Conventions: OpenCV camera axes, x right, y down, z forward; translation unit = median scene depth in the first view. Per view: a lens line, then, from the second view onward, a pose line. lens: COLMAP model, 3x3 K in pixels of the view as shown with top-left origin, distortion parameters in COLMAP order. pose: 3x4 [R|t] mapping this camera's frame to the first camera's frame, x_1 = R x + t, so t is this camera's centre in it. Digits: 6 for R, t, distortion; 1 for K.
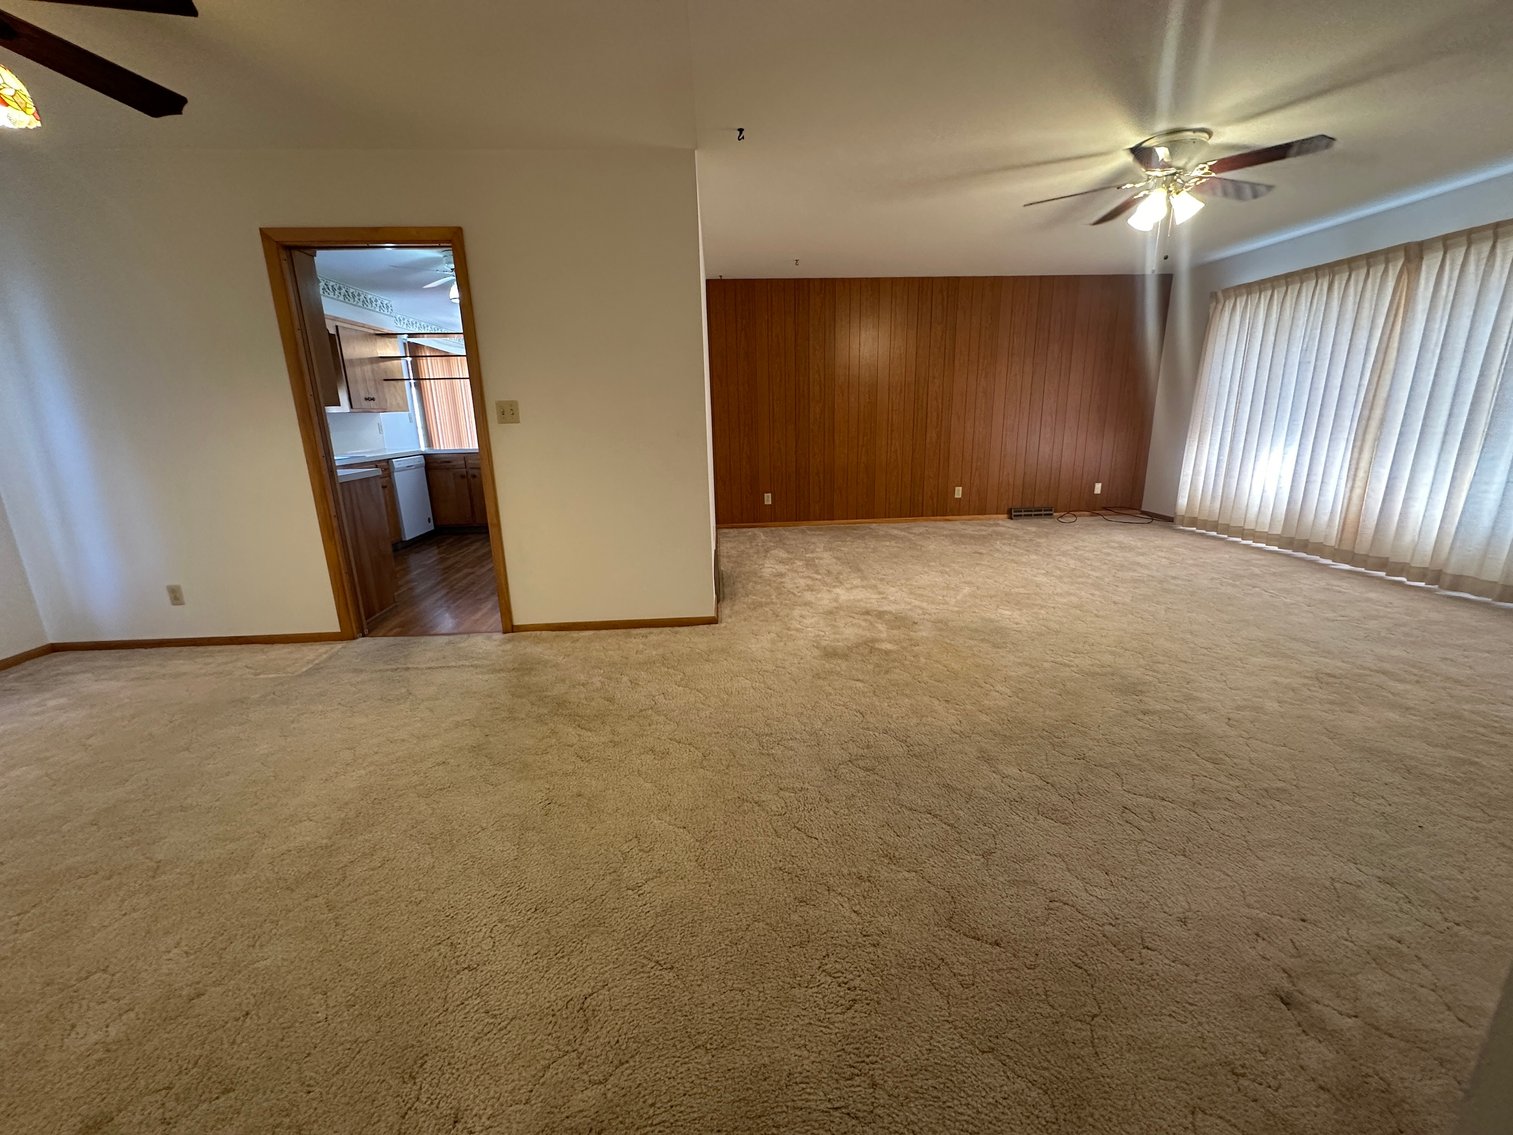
lens RADIAL K [[611.2, 0, 753.6], [0, 611.2, 566.3], [0, 0, 1]] dist [0.001163, 0.001235]
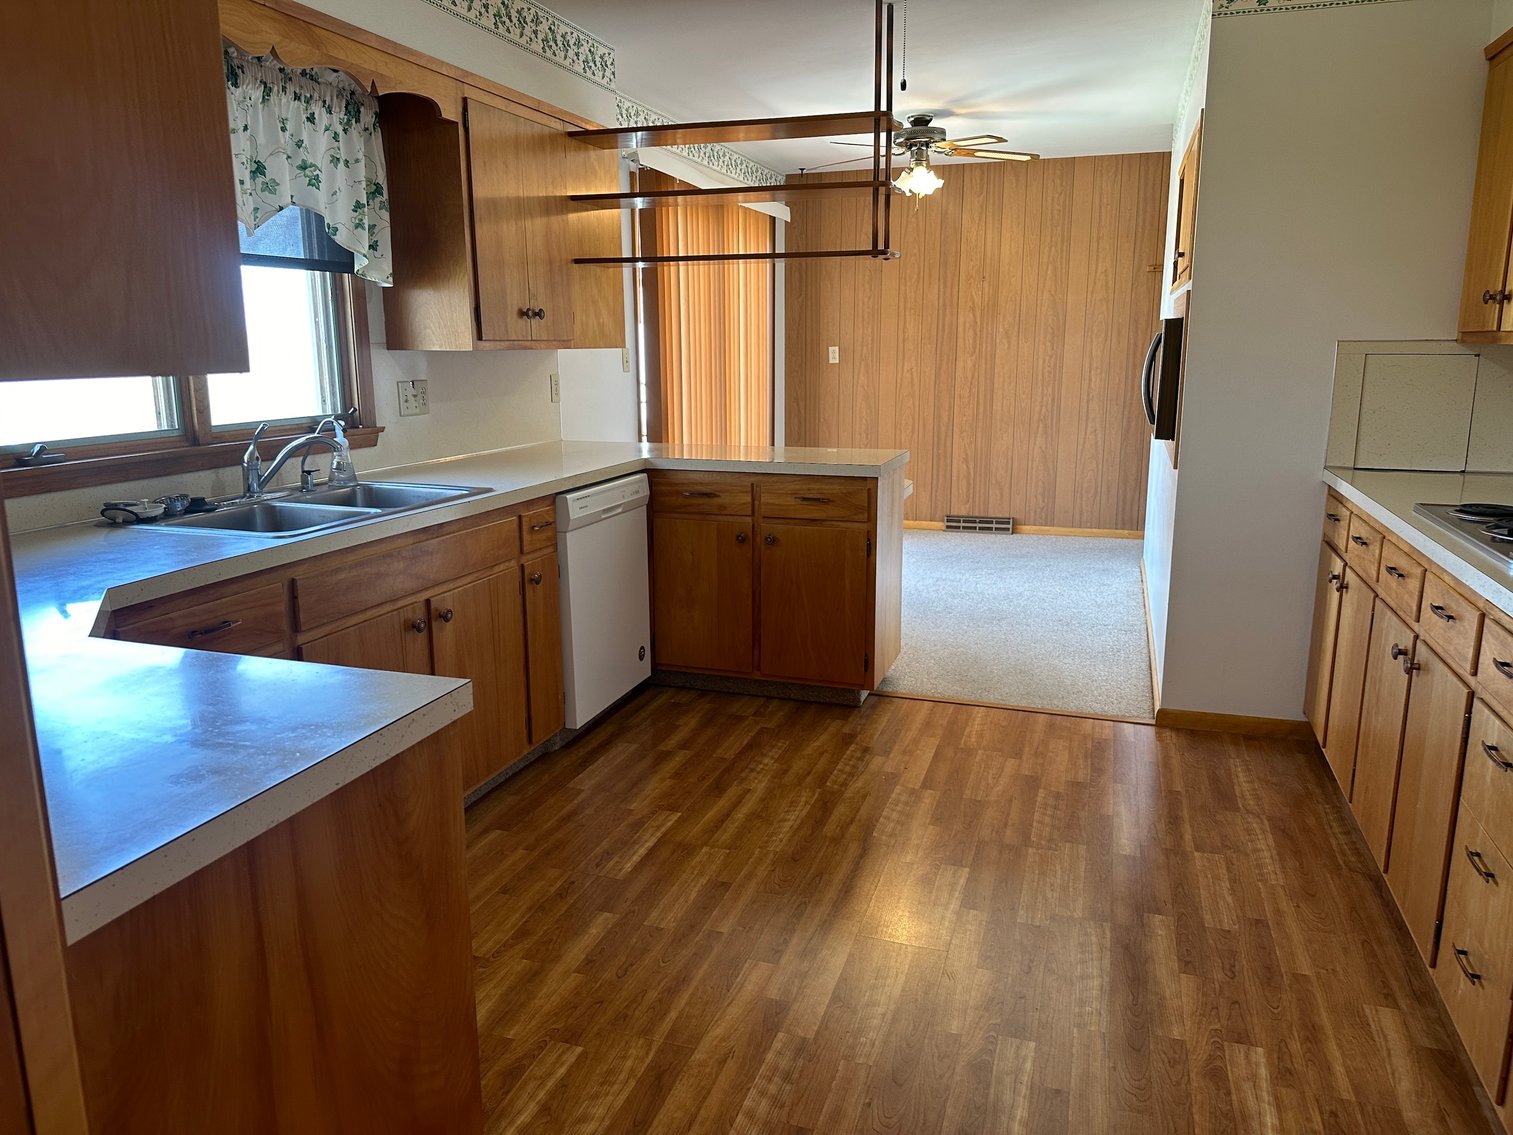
lens RADIAL K [[1070.3, 0, 754.2], [0, 1070.3, 572.0], [0, 0, 1]] dist [0.069446, -0.079346]
pose [[0.930443, 0.098176, -0.353040, -0.269665], [-0.108408, 0.994063, -0.009274, -0.131590], [0.350033, 0.046901, 0.935562, 0.464351]]
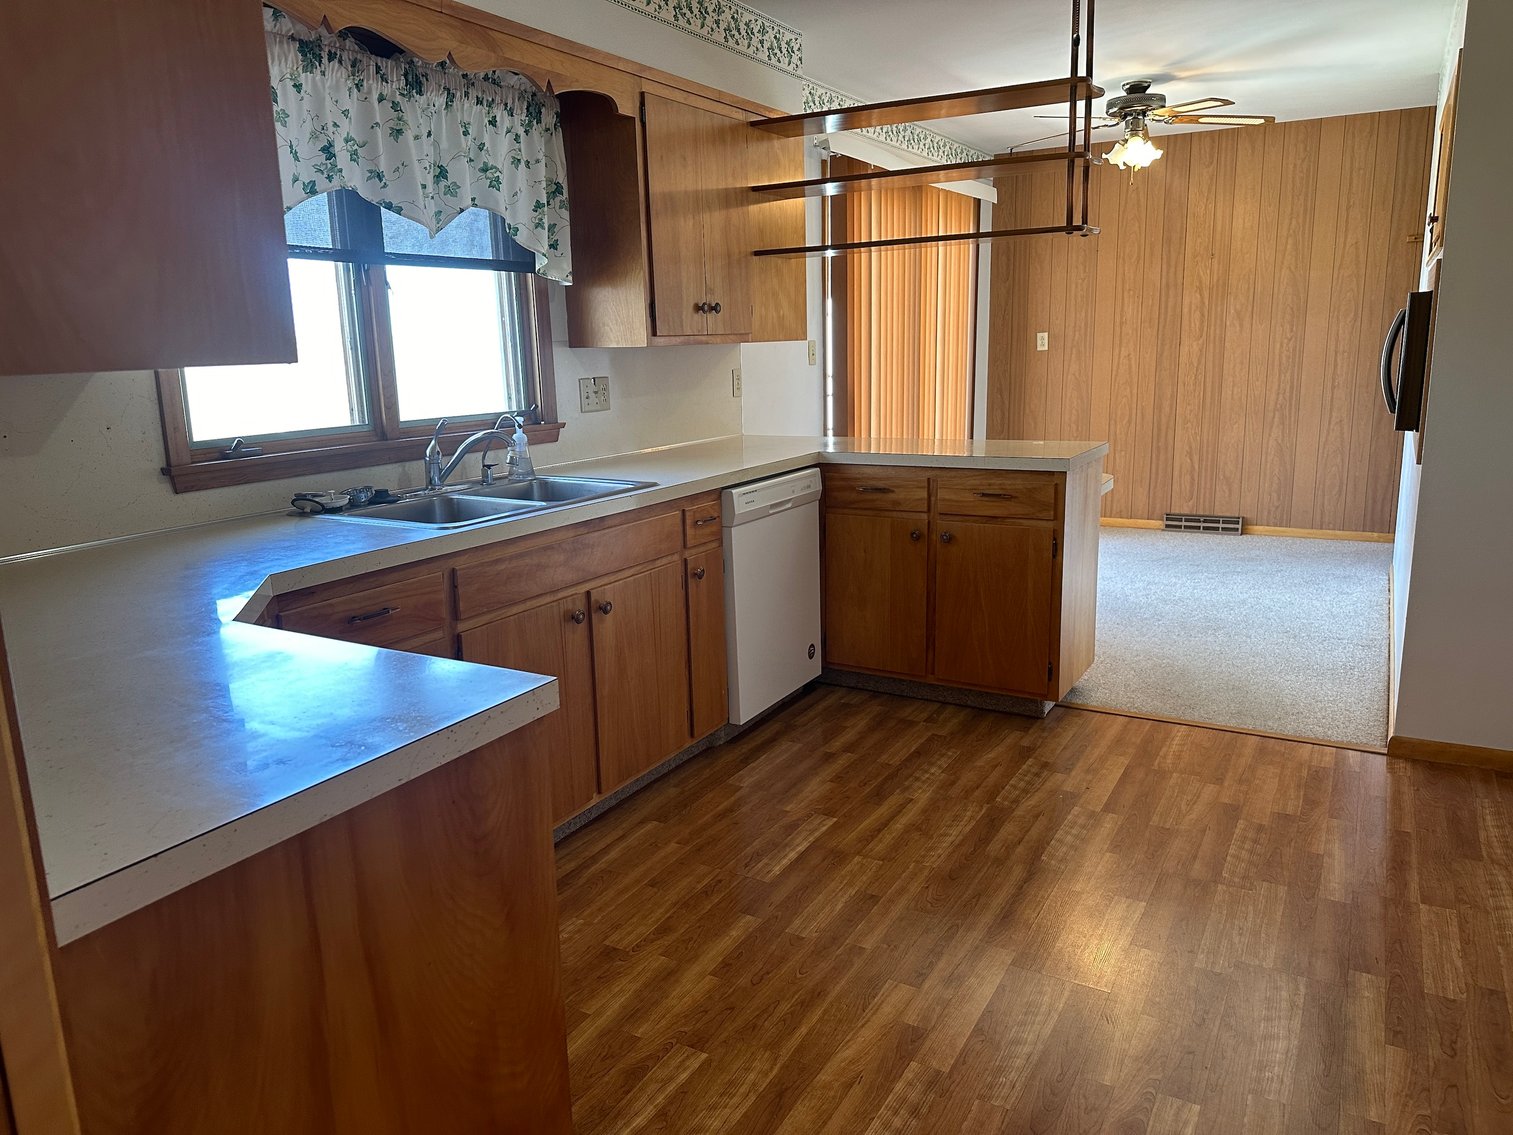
lens RADIAL K [[1070.3, 0, 756.0], [0, 1070.3, 577.1], [0, 0, 1]] dist [0.069446, -0.079346]
pose [[0.839222, 0.122517, -0.529808, -0.253121], [-0.129605, 0.991277, 0.023934, -0.136052], [0.528119, 0.048580, 0.847780, 0.491412]]
